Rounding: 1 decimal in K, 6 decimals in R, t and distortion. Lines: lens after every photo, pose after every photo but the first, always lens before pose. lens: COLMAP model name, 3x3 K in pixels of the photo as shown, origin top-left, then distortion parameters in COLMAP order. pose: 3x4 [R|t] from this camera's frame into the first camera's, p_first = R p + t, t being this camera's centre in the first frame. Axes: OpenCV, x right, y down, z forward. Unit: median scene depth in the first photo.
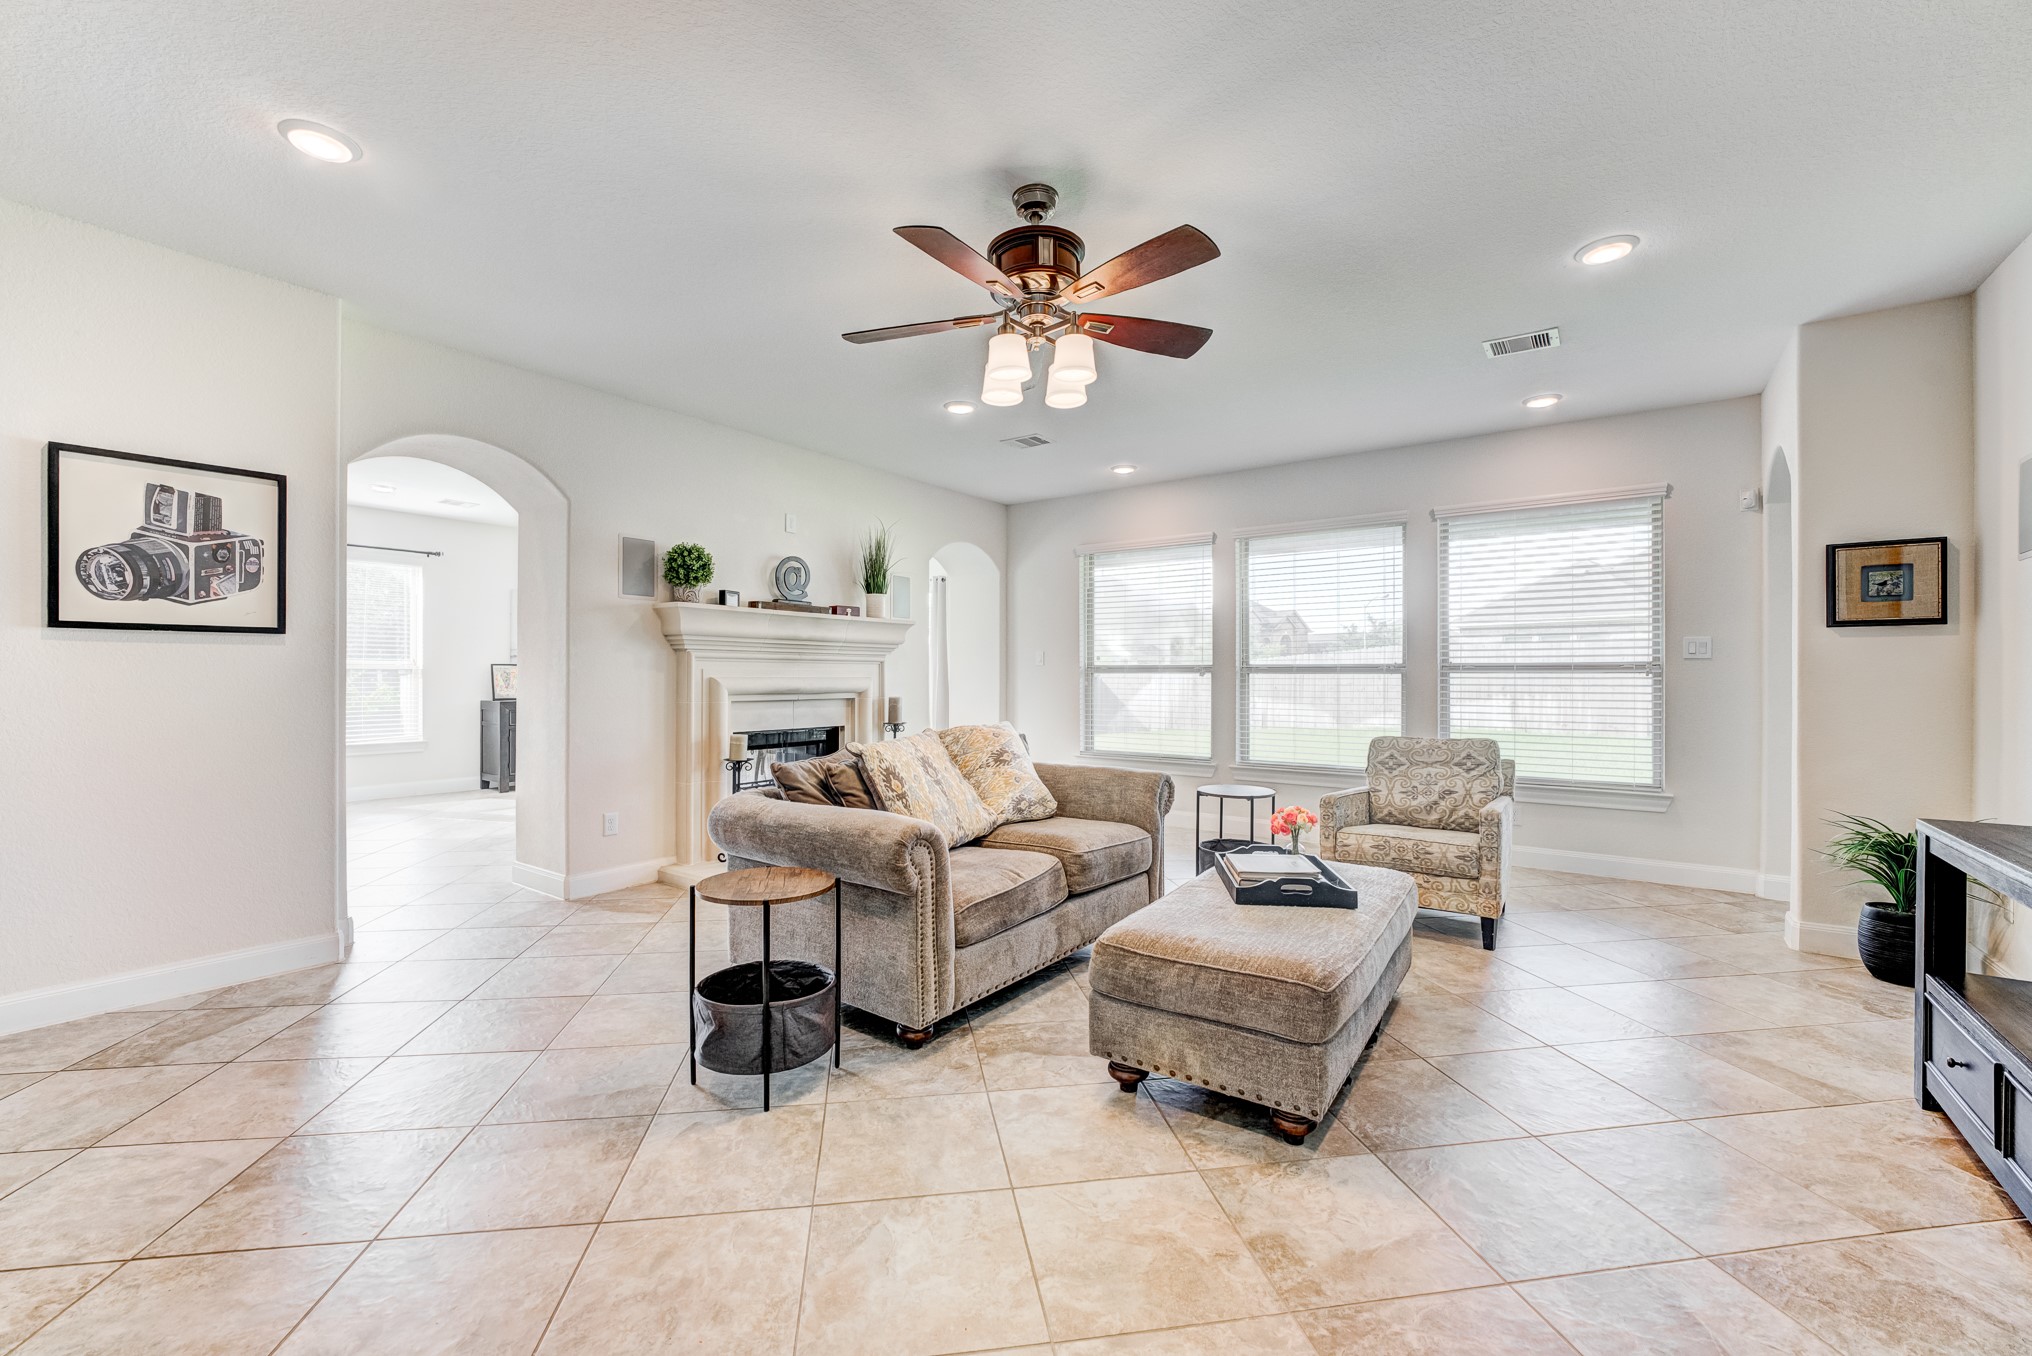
lens RADIAL K [[829.9, 0, 1002.9], [0, 829.9, 675.9], [0, 0, 1]] dist [-0.014492, 0.001090]
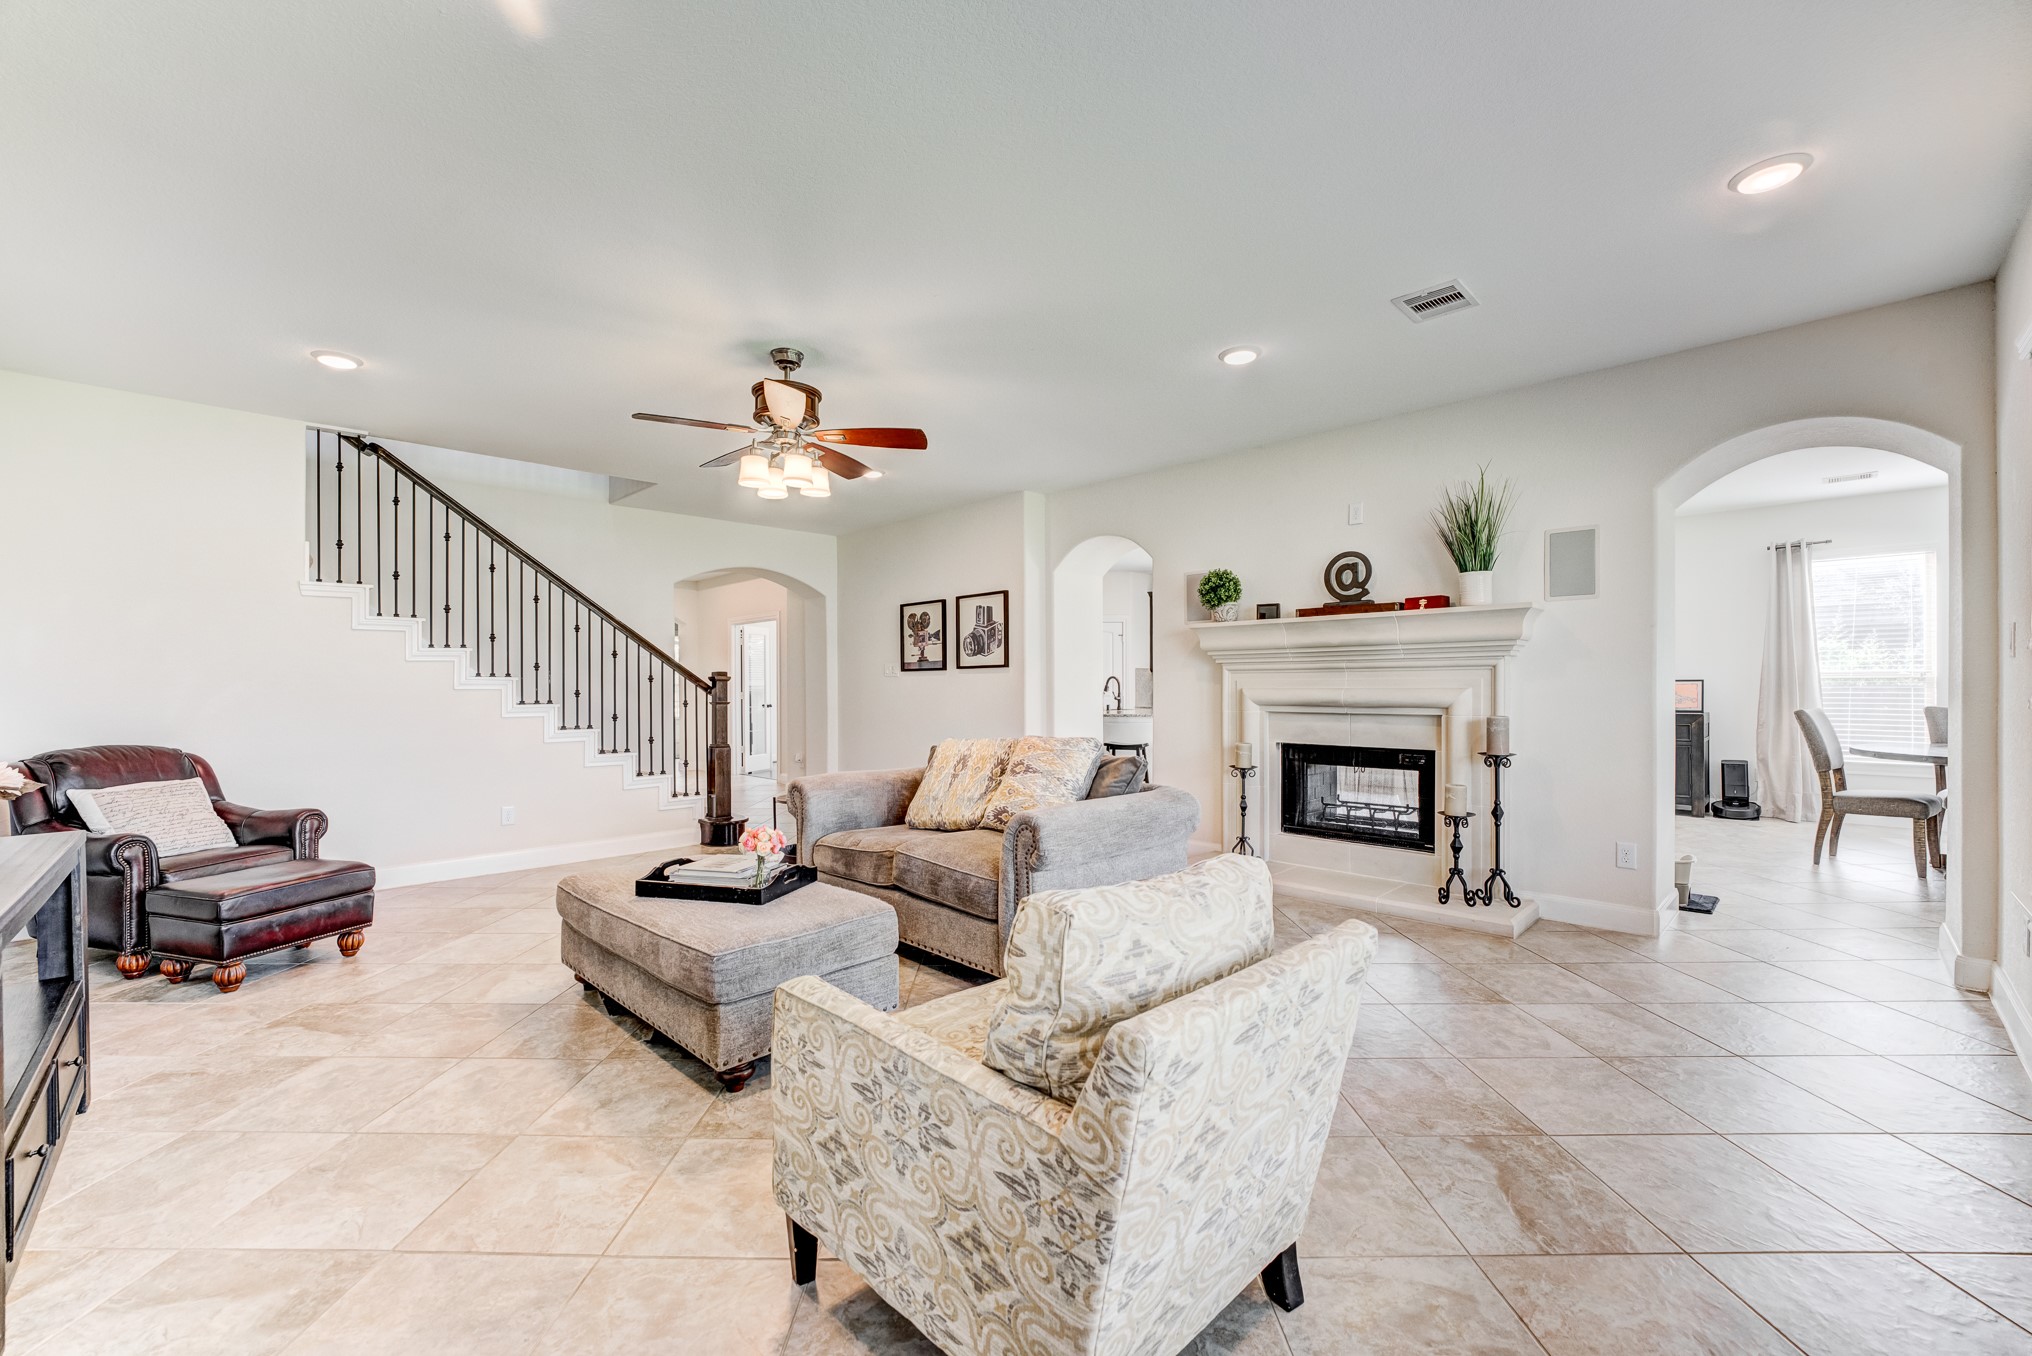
lens RADIAL K [[829.9, 0, 1009.0], [0, 829.9, 687.8], [0, 0, 1]] dist [-0.014492, 0.001090]
pose [[-0.152495, -0.005113, -0.988291, 0.733910], [0.001439, 0.999984, -0.005395, 0.006065], [0.988303, -0.002245, -0.152485, 0.840494]]
